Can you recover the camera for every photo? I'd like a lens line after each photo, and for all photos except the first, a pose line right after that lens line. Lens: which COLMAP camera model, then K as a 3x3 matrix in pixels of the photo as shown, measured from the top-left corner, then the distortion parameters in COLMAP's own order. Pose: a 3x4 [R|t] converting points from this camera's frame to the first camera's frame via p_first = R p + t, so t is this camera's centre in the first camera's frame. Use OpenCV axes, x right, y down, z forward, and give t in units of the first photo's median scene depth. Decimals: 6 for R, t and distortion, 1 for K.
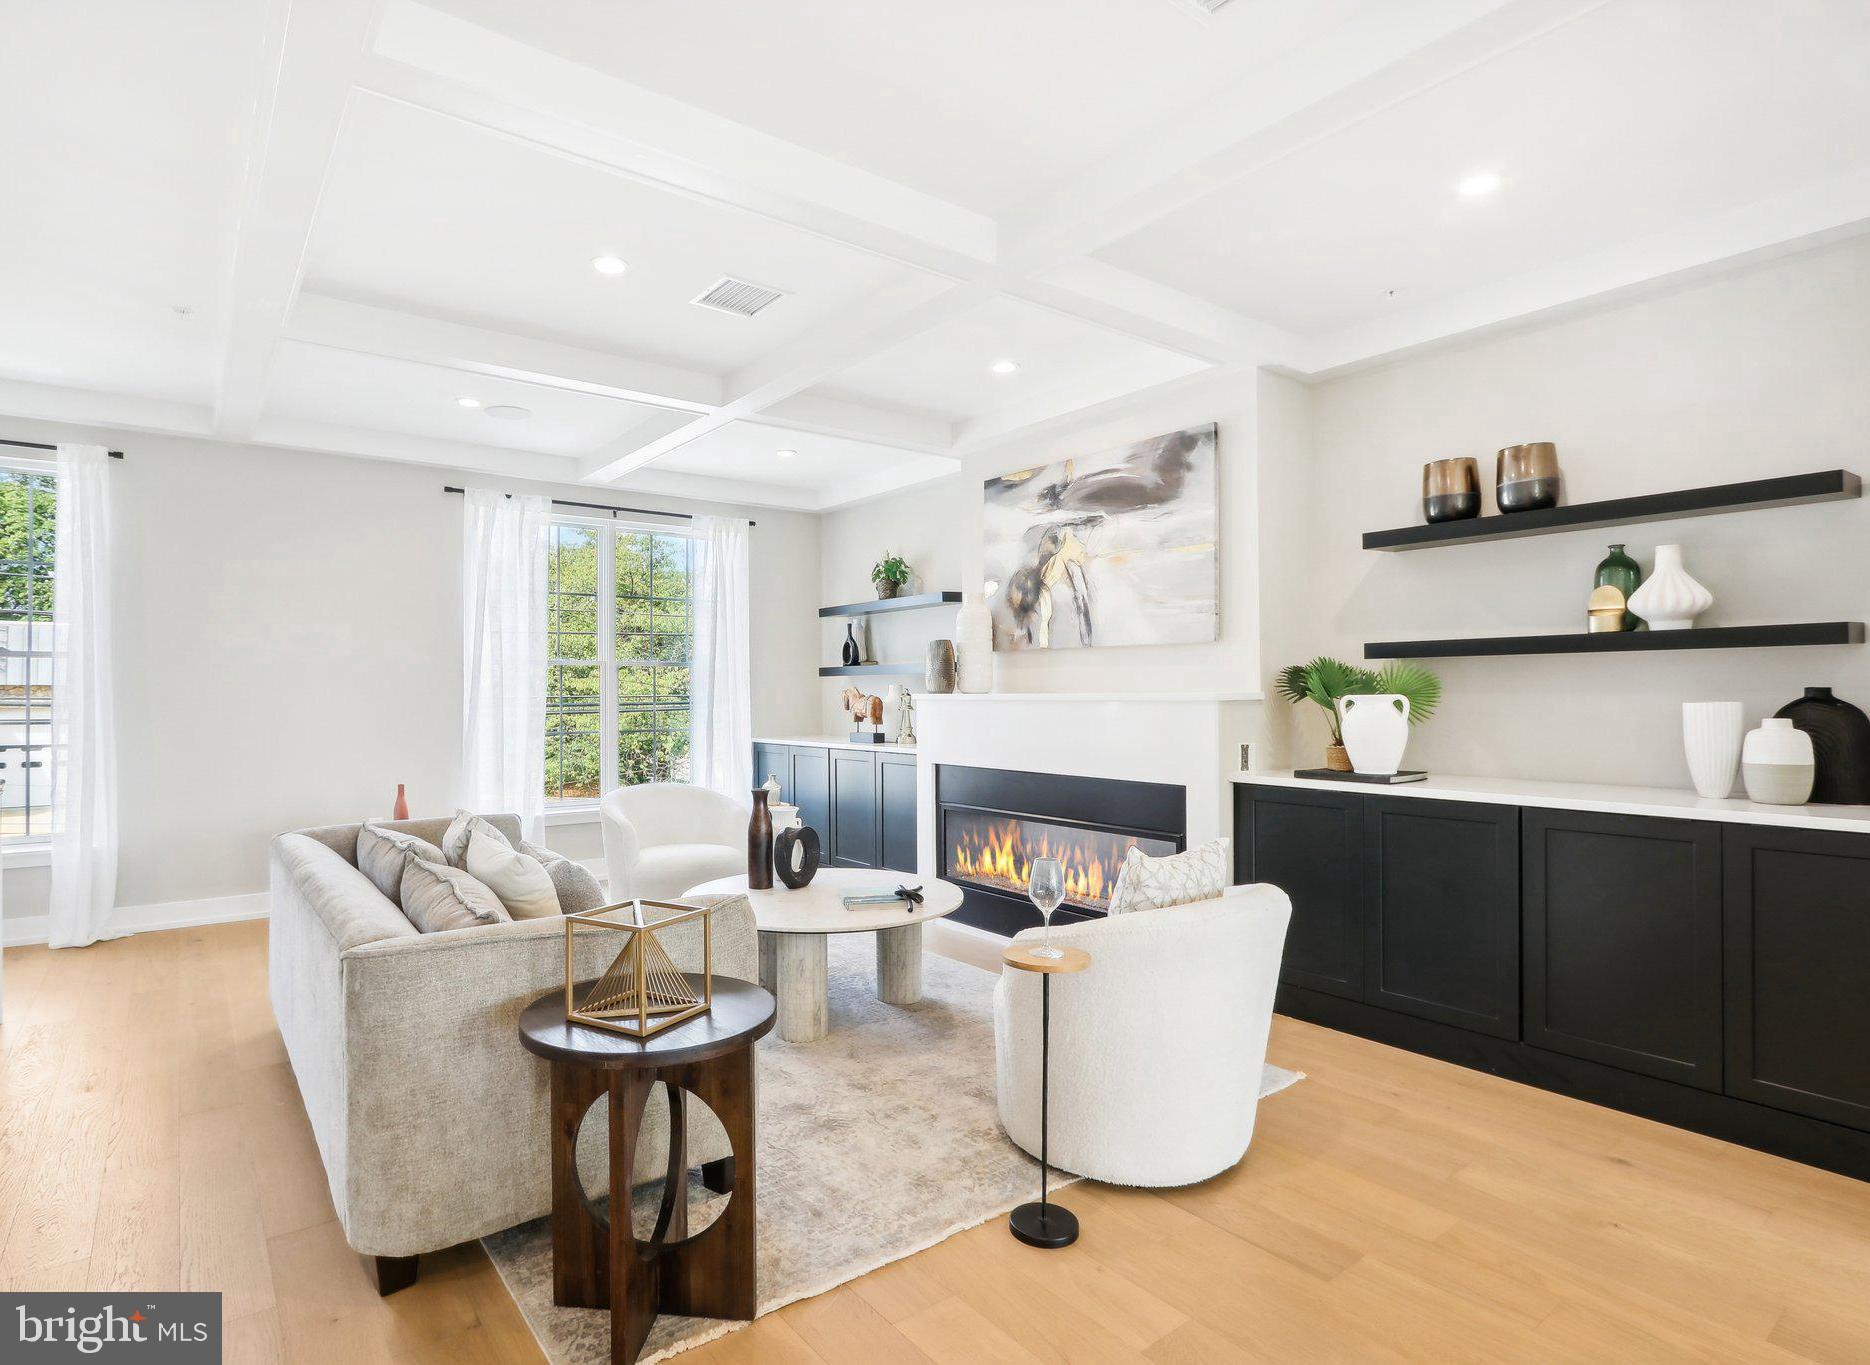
lens RADIAL K [[975.3, 0, 858.5], [0, 975.3, 657.8], [0, 0, 1]] dist [0.001661, 0.001114]
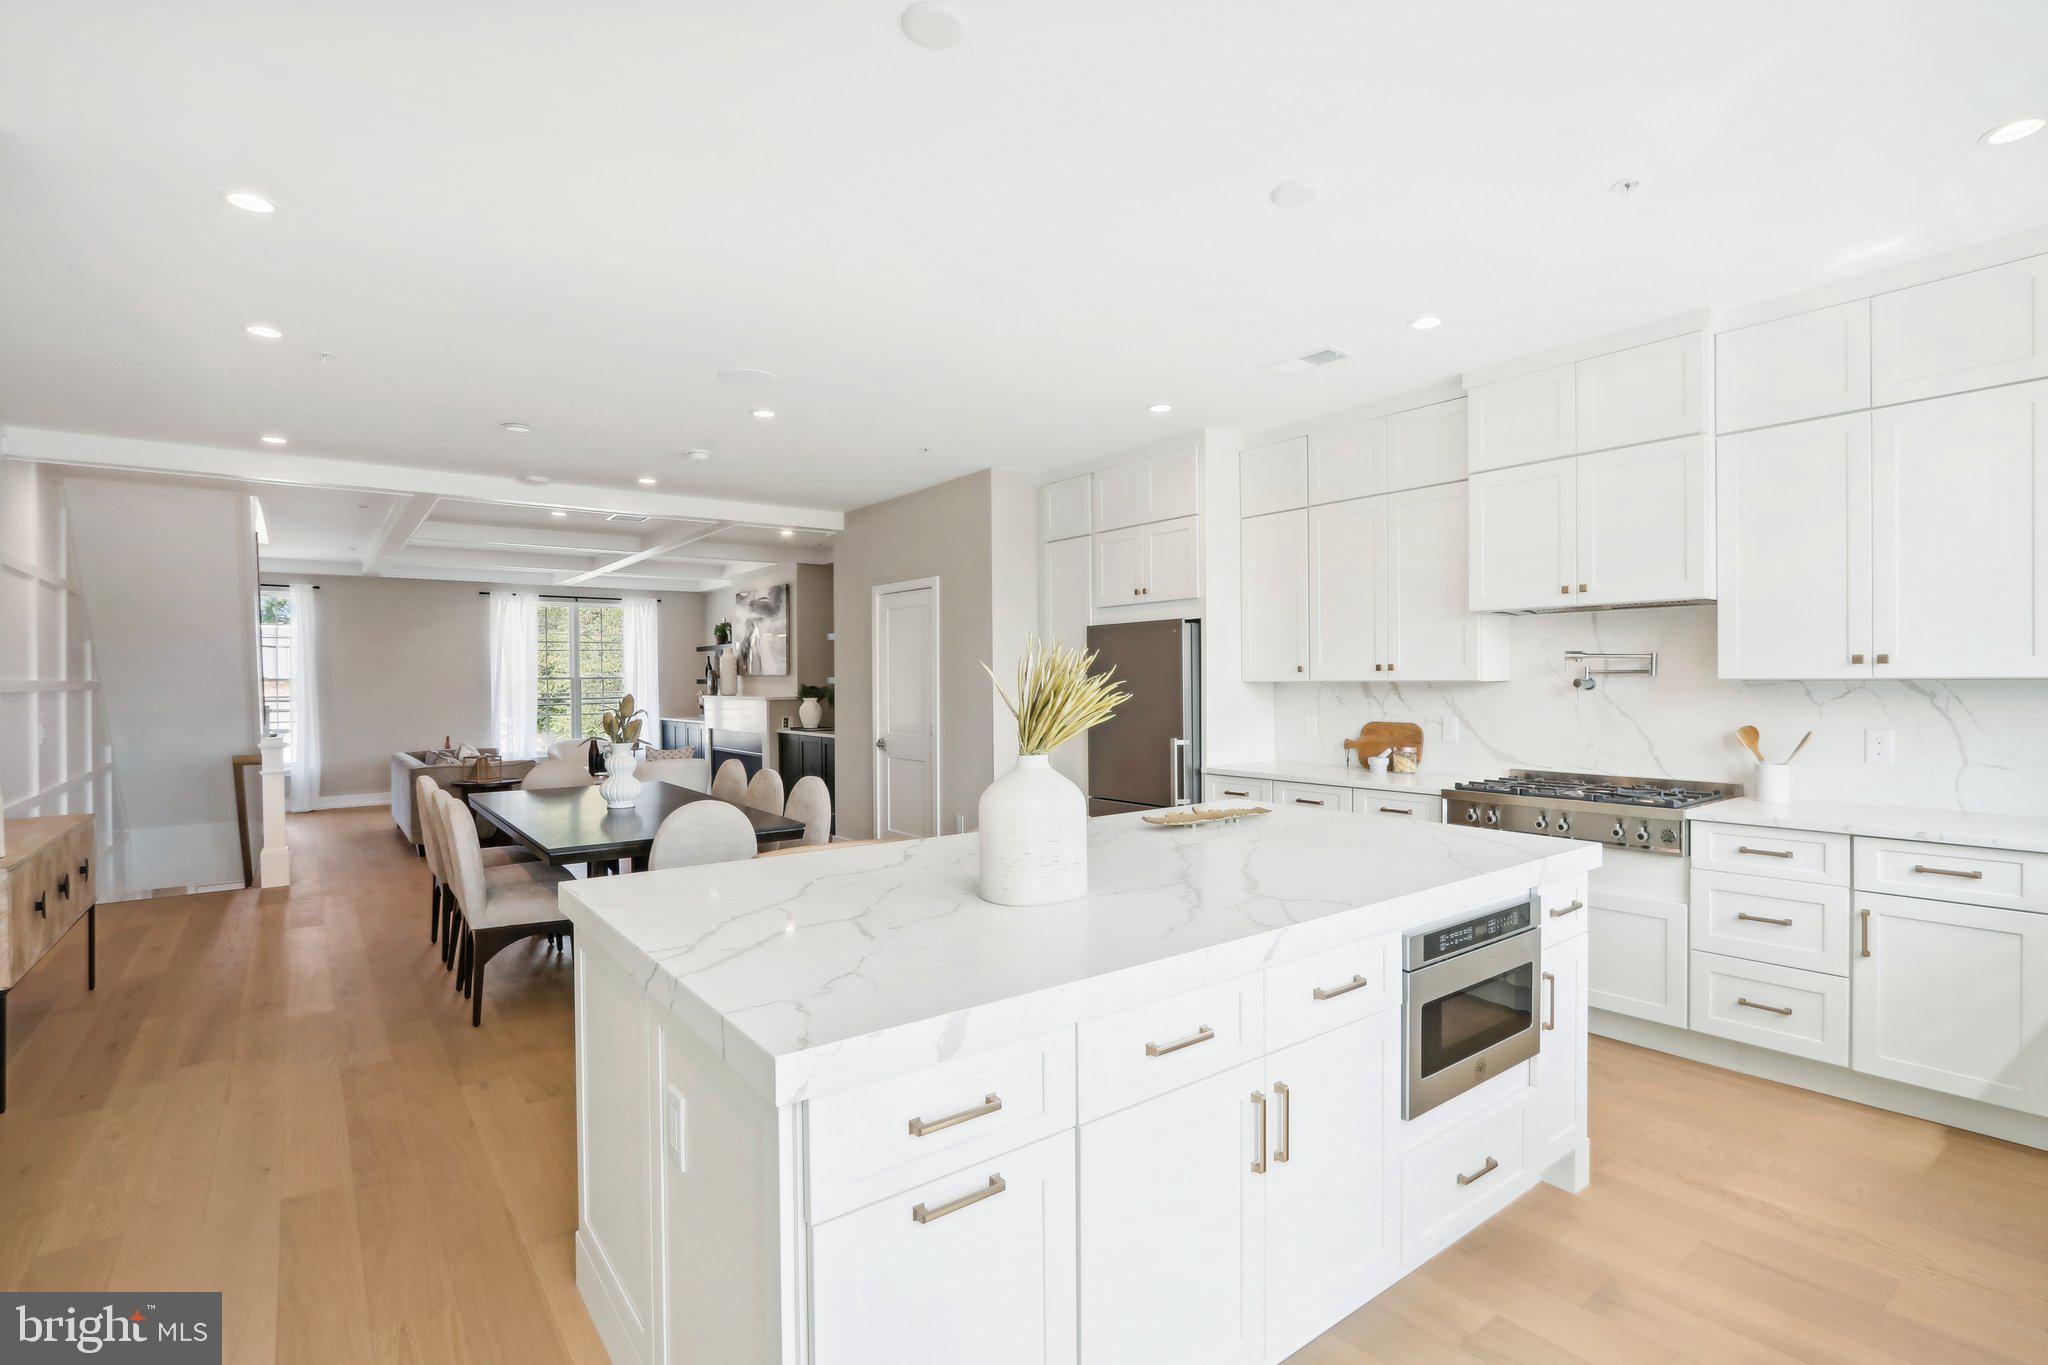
lens RADIAL K [[974.9, 0, 1024.0], [0, 974.9, 682.5], [0, 0, 1]] dist [0.000842, 0.000325]
pose [[0.999818, -0.006219, 0.018042, 0.866886], [0.005395, 0.998956, 0.045369, -0.101568], [-0.018306, -0.045263, 0.998807, -1.359350]]
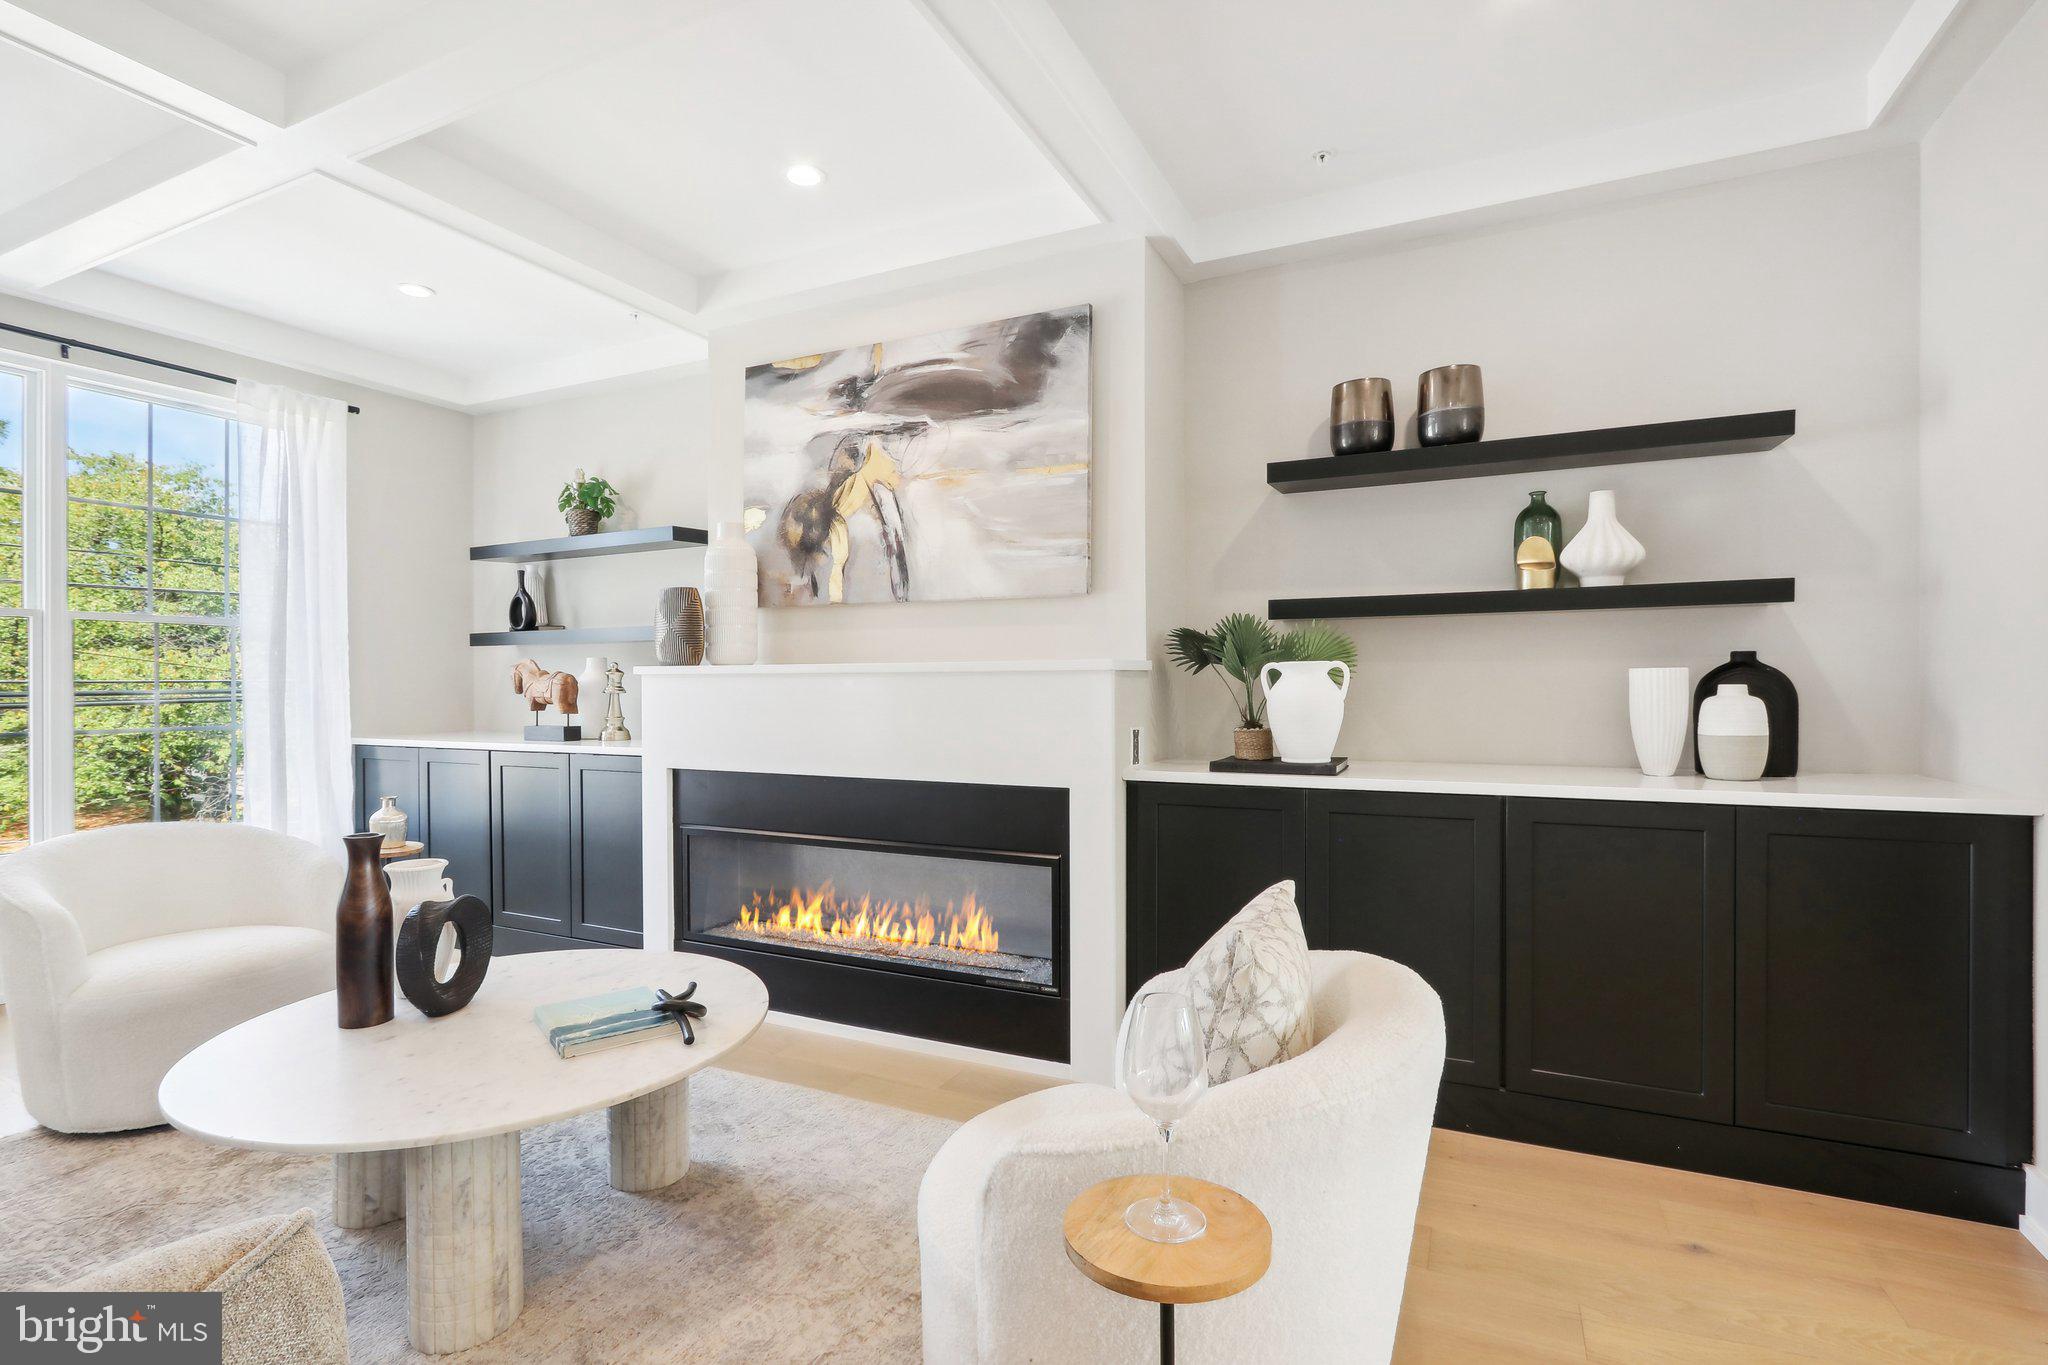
lens RADIAL K [[964.9, 0, 1021.0], [0, 964.9, 677.3], [0, 0, 1]] dist [-0.013072, 0.000754]
pose [[0.879207, 0.005238, 0.476410, -0.033531], [-0.017511, 0.999619, 0.021327, 0.031451], [-0.476117, -0.027093, 0.878964, 0.351663]]
